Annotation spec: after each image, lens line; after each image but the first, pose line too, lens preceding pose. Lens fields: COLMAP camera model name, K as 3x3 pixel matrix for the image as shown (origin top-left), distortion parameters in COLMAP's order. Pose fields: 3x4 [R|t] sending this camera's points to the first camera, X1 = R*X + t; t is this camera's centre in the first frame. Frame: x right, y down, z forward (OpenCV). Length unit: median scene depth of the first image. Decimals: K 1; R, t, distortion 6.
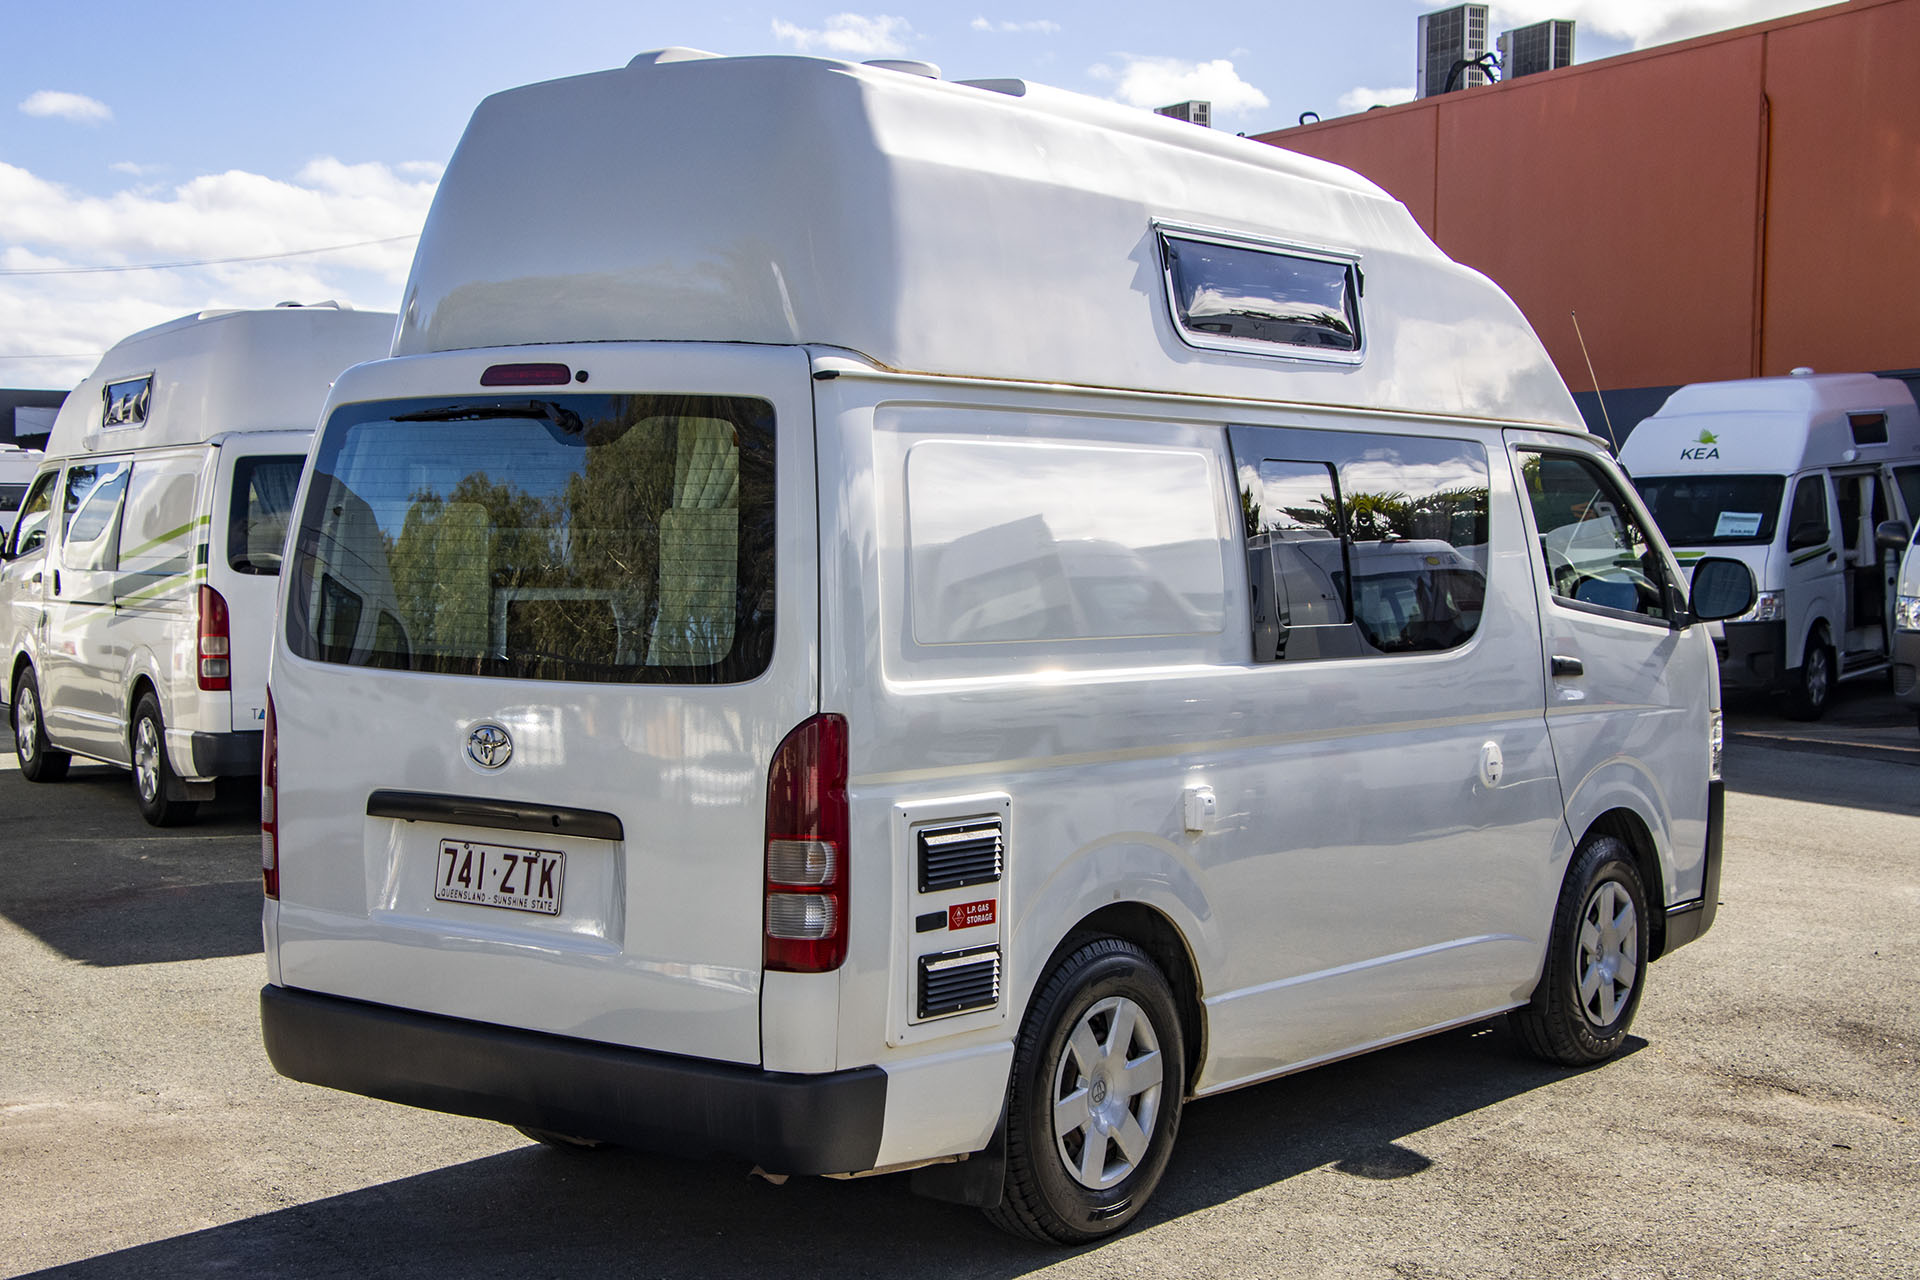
lens RADIAL K [[2777.9, 0, 960.0], [0, 2777.9, 640.0], [0, 0, 1]] dist [0.081686, -0.029757]
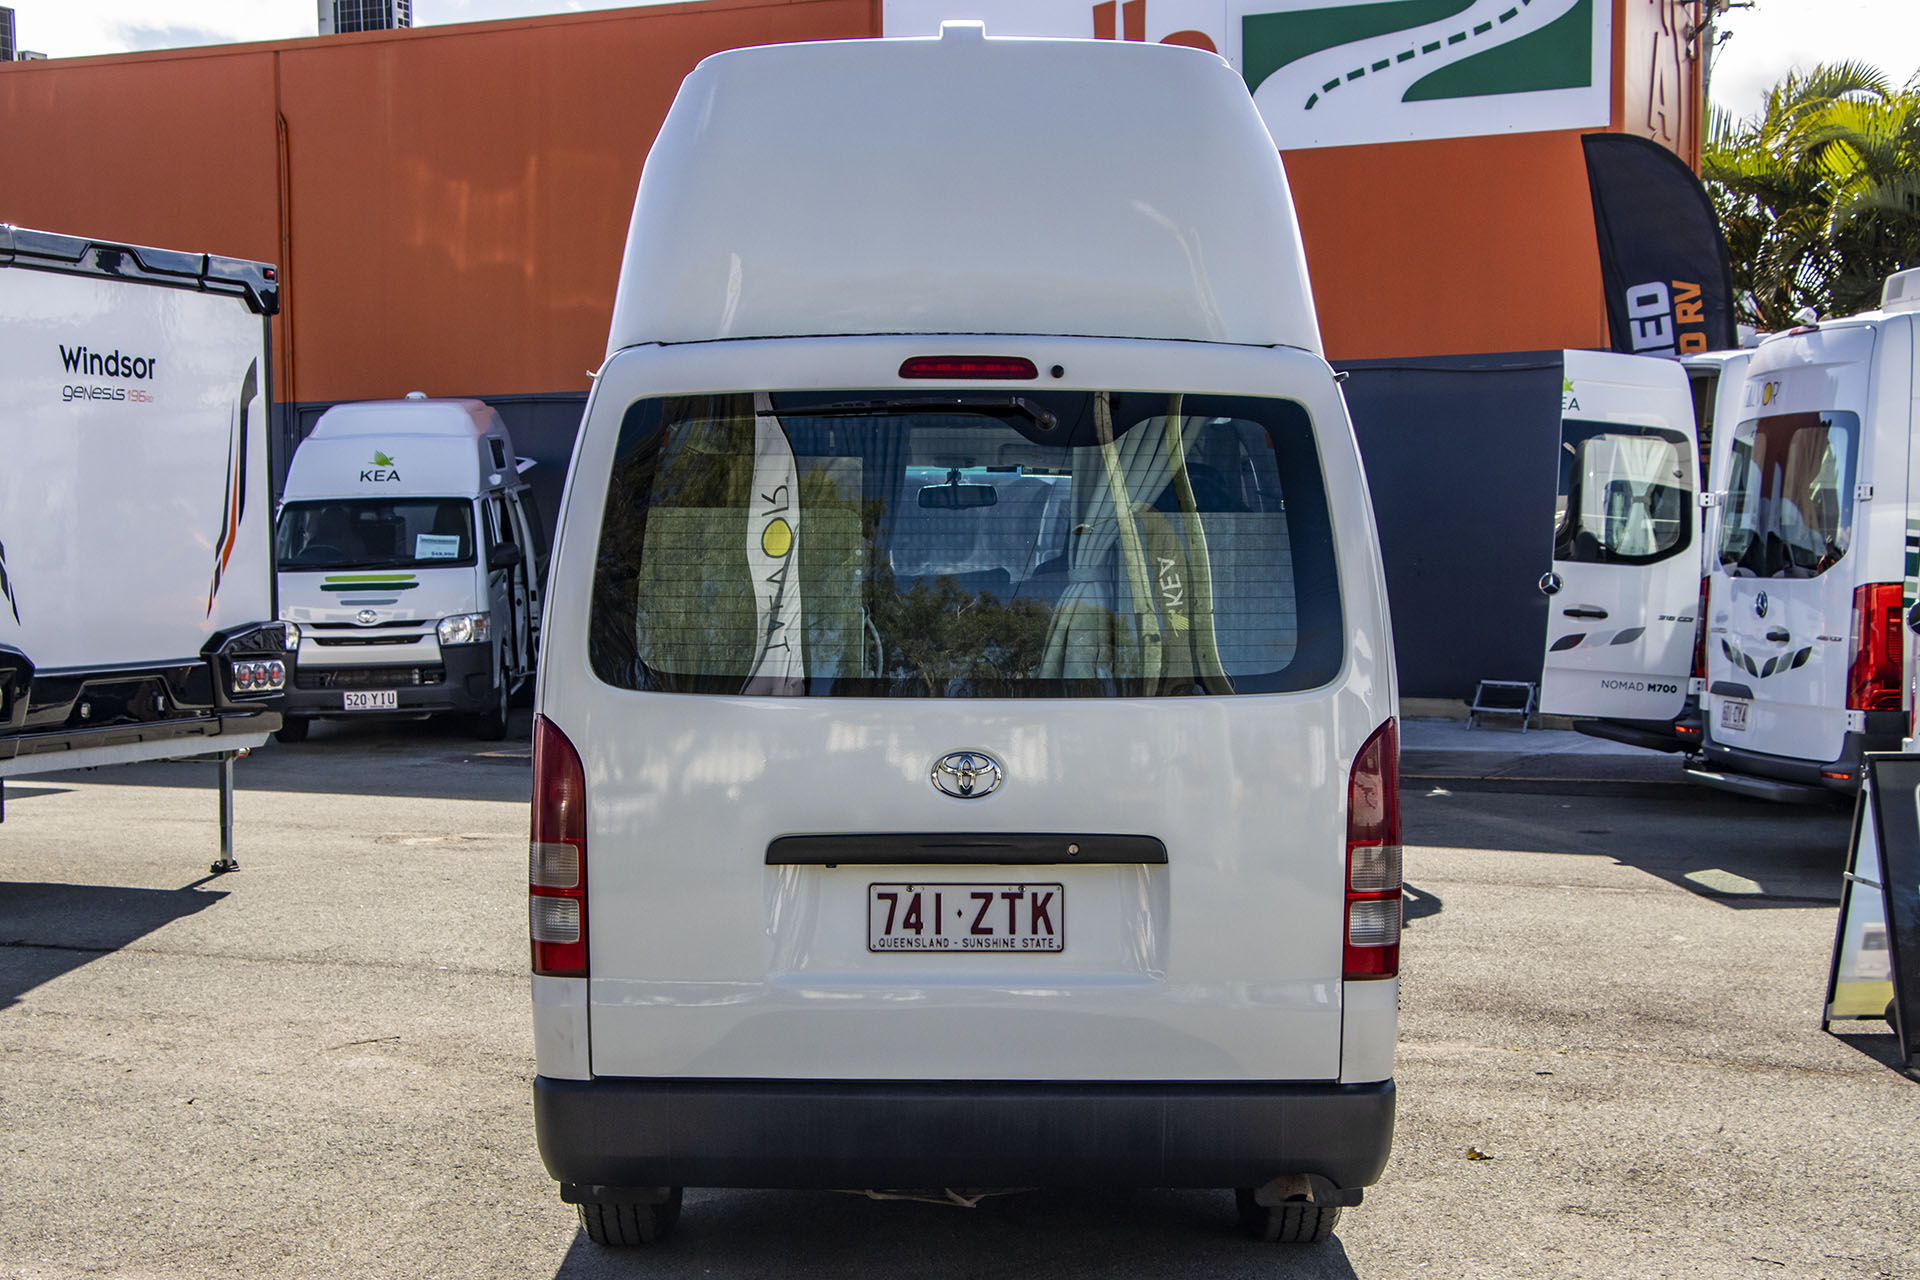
lens RADIAL K [[2861.0, 0, 960.0], [0, 2861.0, 640.0], [0, 0, 1]] dist [0.099782, -0.073585]
pose [[0.787532, -0.025800, 0.615733, -0.750074], [0.032855, 0.999460, -0.000144, -0.005788], [-0.615397, 0.020343, 0.787955, 0.265843]]
